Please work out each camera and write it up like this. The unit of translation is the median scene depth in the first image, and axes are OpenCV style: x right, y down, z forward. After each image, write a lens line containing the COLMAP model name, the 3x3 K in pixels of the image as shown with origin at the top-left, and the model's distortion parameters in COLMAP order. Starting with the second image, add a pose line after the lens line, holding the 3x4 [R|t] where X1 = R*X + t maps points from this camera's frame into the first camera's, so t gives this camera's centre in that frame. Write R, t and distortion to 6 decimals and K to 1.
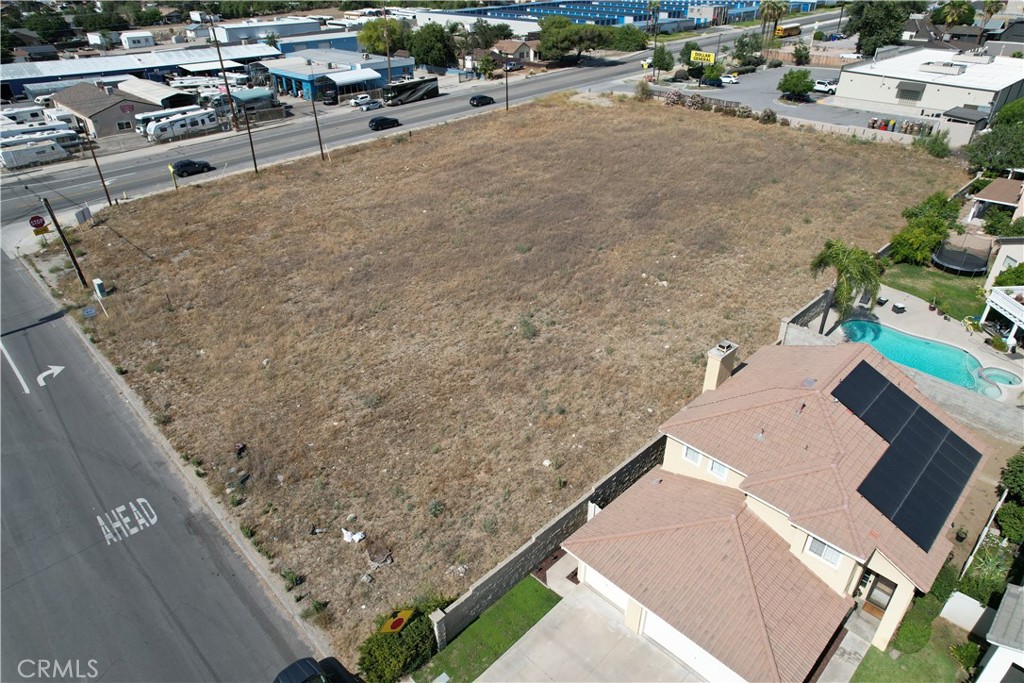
lens RADIAL K [[654.5, 0, 513.5], [0, 654.5, 338.2], [0, 0, 1]] dist [-0.079143, 0.068120]
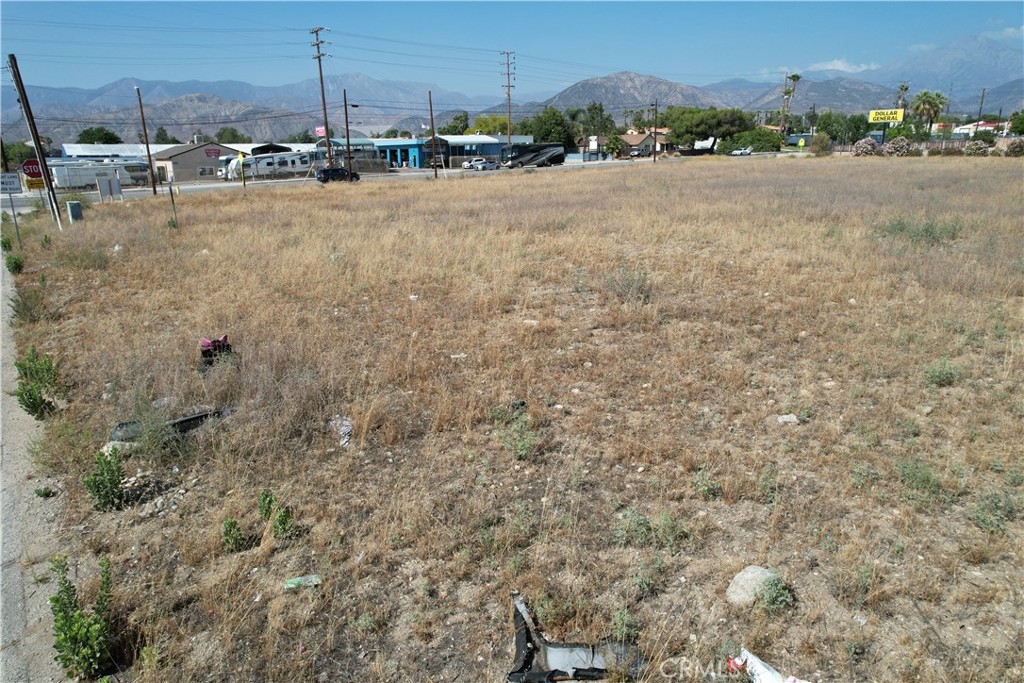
lens RADIAL K [[654.5, 0, 514.4], [0, 654.5, 342.9], [0, 0, 1]] dist [-0.079143, 0.068120]
pose [[0.993516, 0.022855, -0.111369, -0.146085], [-0.050007, 0.967588, -0.247535, 0.129786], [0.102101, 0.251499, 0.962457, 0.413991]]
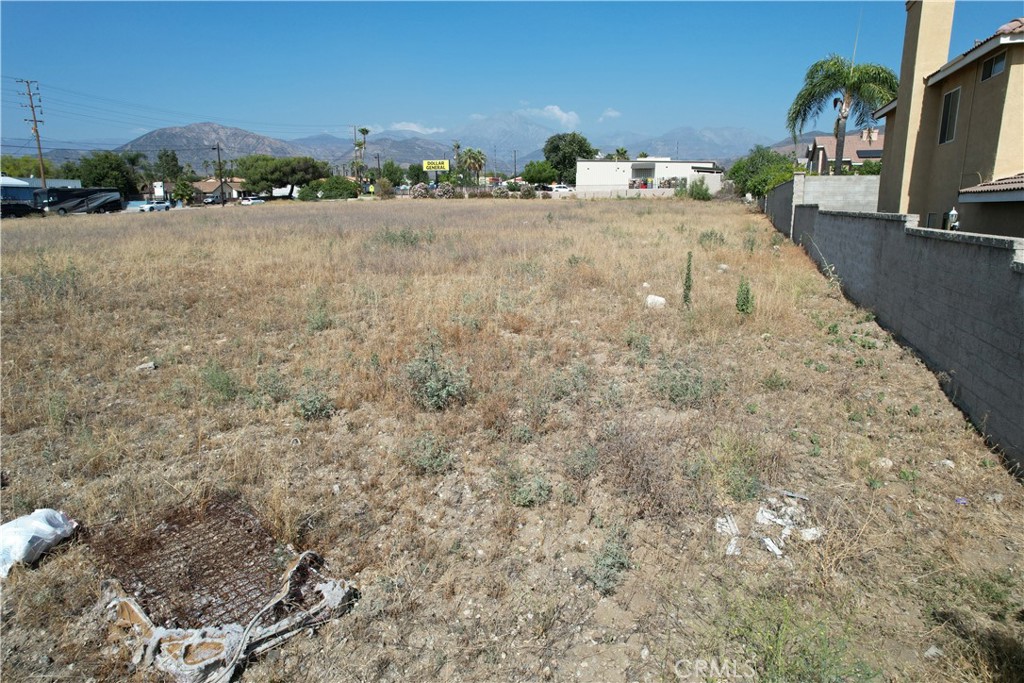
lens RADIAL K [[654.5, 0, 509.9], [0, 654.5, 339.5], [0, 0, 1]] dist [-0.079143, 0.068120]
pose [[0.892623, -0.095926, 0.440479, -0.098939], [0.234216, 0.933554, -0.271329, 0.158387], [-0.385184, 0.345362, 0.855780, 0.400468]]
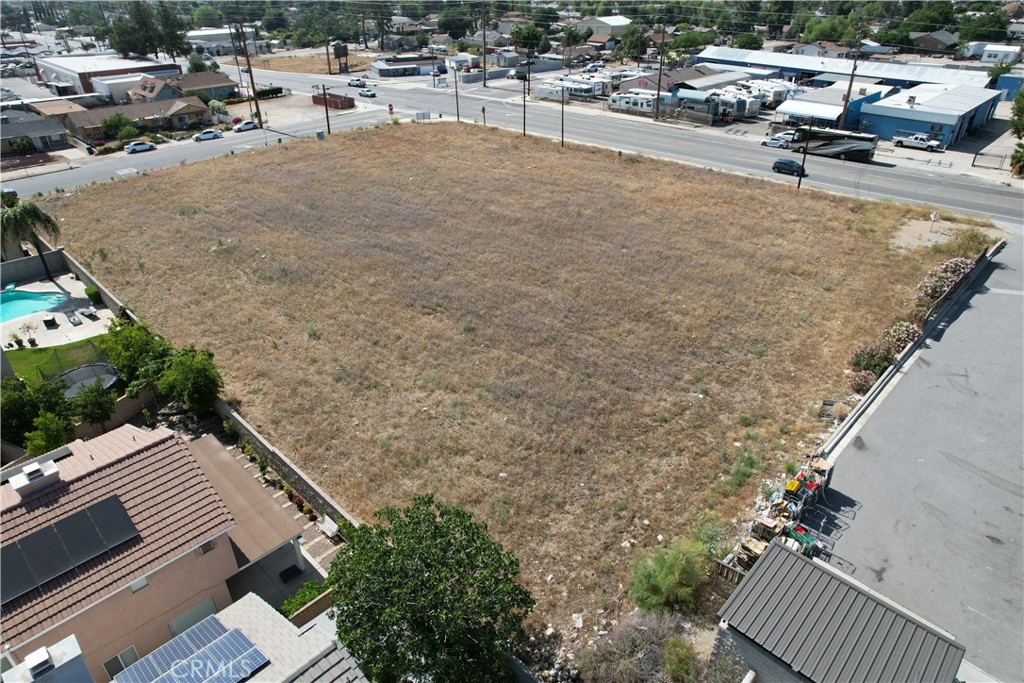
lens RADIAL K [[654.5, 0, 514.9], [0, 654.5, 341.8], [0, 0, 1]] dist [-0.079143, 0.068120]
pose [[0.024781, 0.512424, -0.858375, 1.098672], [-0.510537, 0.744712, 0.429832, -0.608716], [0.859498, 0.427580, 0.280067, 0.996745]]
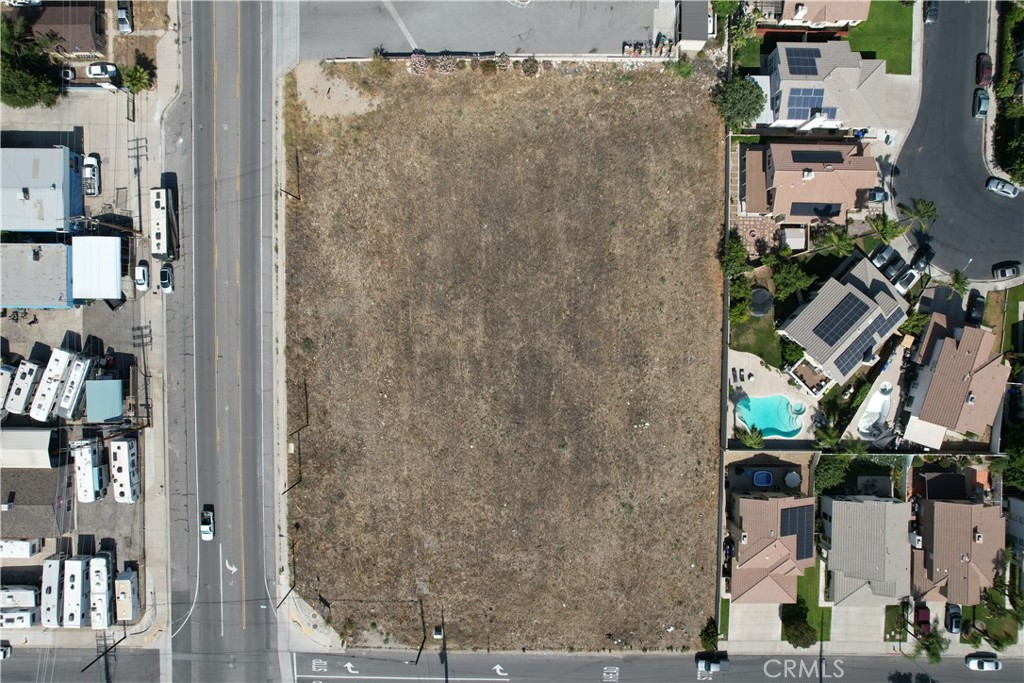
lens RADIAL K [[654.5, 0, 514.1], [0, 654.5, 344.0], [0, 0, 1]] dist [-0.079143, 0.068120]
pose [[0.706999, -0.707000, -0.017430, 0.128732], [0.370015, 0.348786, 0.861068, -1.585422], [-0.602695, -0.615223, 0.508192, 0.342442]]
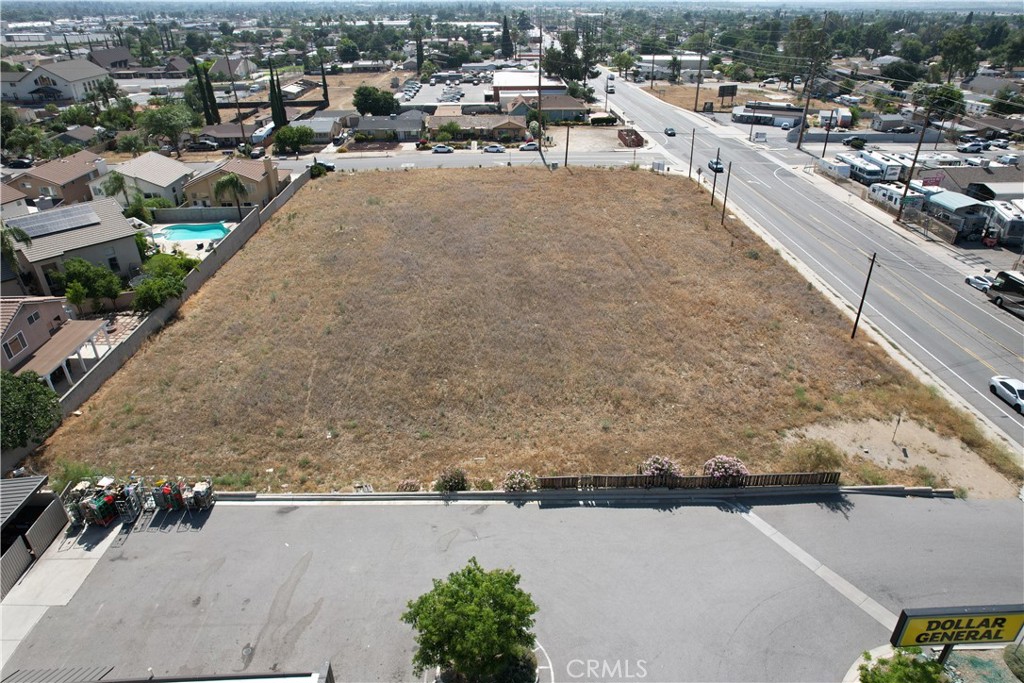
lens RADIAL K [[654.5, 0, 512.9], [0, 654.5, 343.1], [0, 0, 1]] dist [-0.079143, 0.068120]
pose [[-0.681814, 0.361783, -0.635801, 0.886936], [-0.368818, 0.580587, 0.725874, -1.051325], [0.631746, 0.729405, -0.262420, 1.577926]]
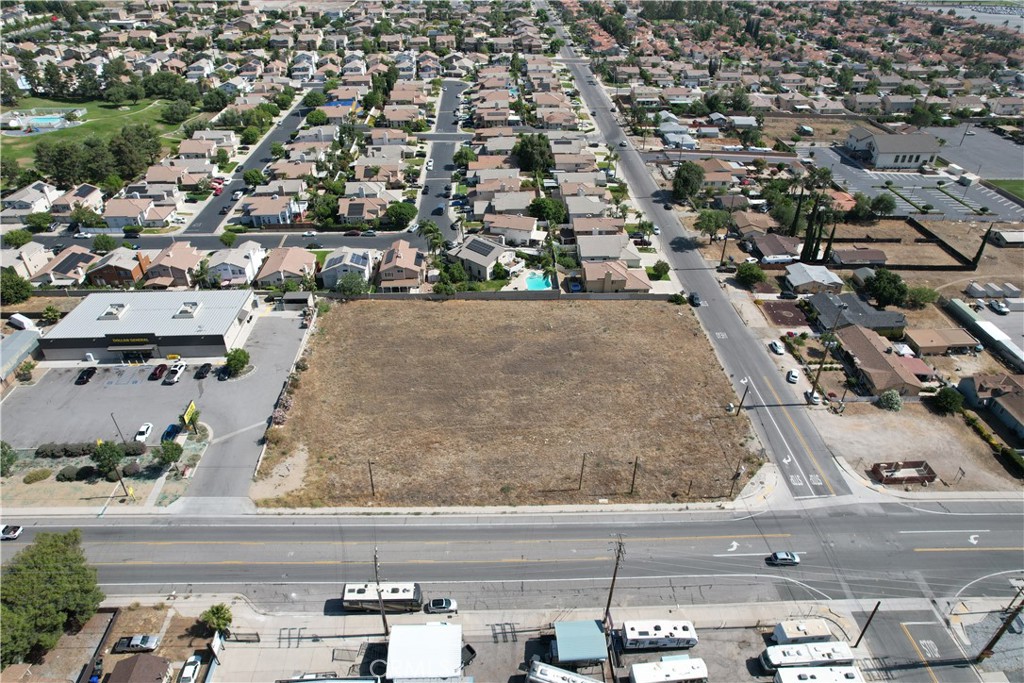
lens RADIAL K [[654.5, 0, 509.6], [0, 654.5, 343.4], [0, 0, 1]] dist [-0.079143, 0.068120]
pose [[-0.736639, -0.379731, 0.559613, -1.064645], [0.347850, 0.496883, 0.795052, -1.981903], [-0.579969, 0.780328, -0.233934, 1.521449]]
